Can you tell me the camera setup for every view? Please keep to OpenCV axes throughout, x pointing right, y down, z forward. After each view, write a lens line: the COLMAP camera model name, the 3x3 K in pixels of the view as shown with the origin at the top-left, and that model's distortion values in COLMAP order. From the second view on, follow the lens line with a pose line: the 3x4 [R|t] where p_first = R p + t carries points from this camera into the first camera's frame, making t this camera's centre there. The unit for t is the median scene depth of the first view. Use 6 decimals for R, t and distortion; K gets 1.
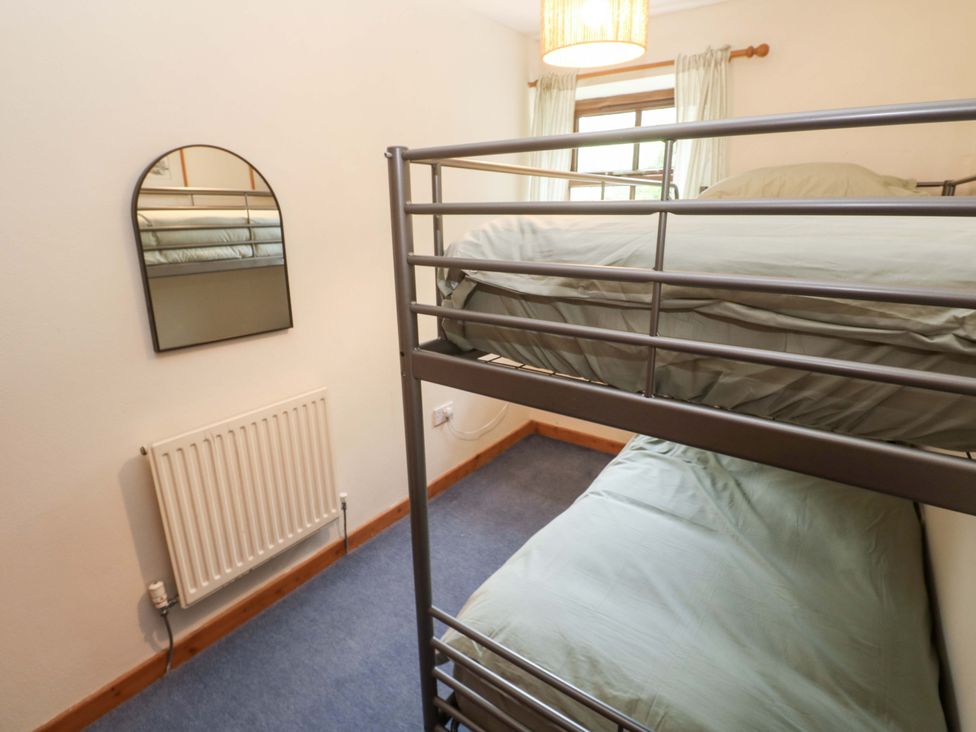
lens RADIAL K [[510.7, 0, 498.2], [0, 510.7, 364.3], [0, 0, 1]] dist [-0.010689, -0.002524]
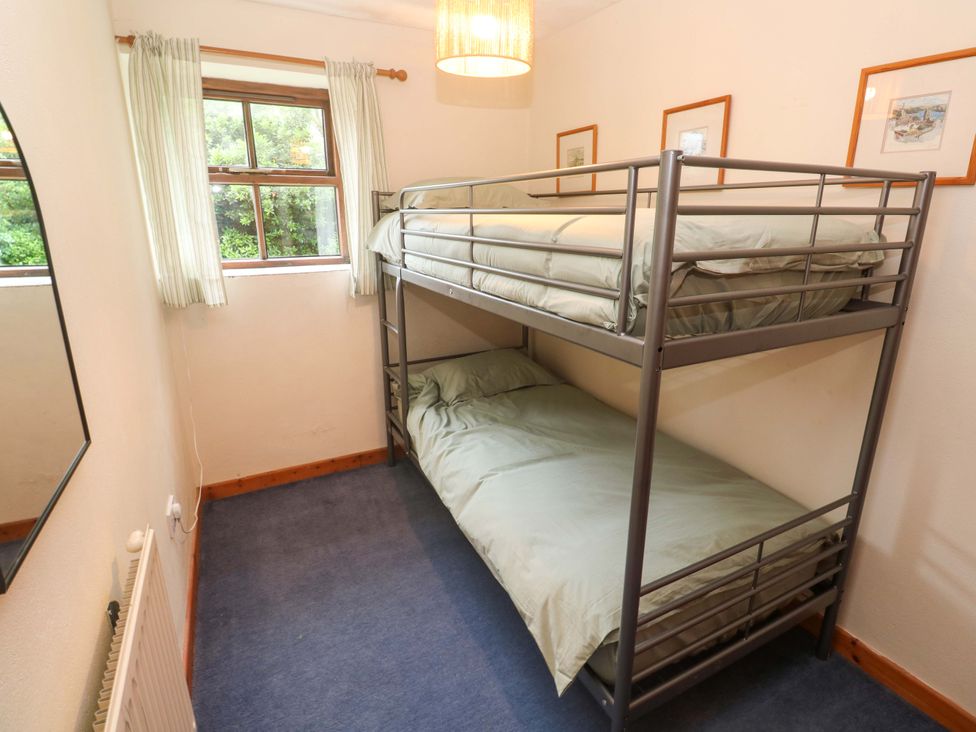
lens RADIAL K [[510.7, 0, 498.2], [0, 510.7, 360.5], [0, 0, 1]] dist [-0.010689, -0.002524]
pose [[0.449298, -0.242104, 0.859952, -0.707591], [0.254610, 0.957361, 0.136503, -0.127366], [-0.856332, 0.157622, 0.491782, 0.446846]]
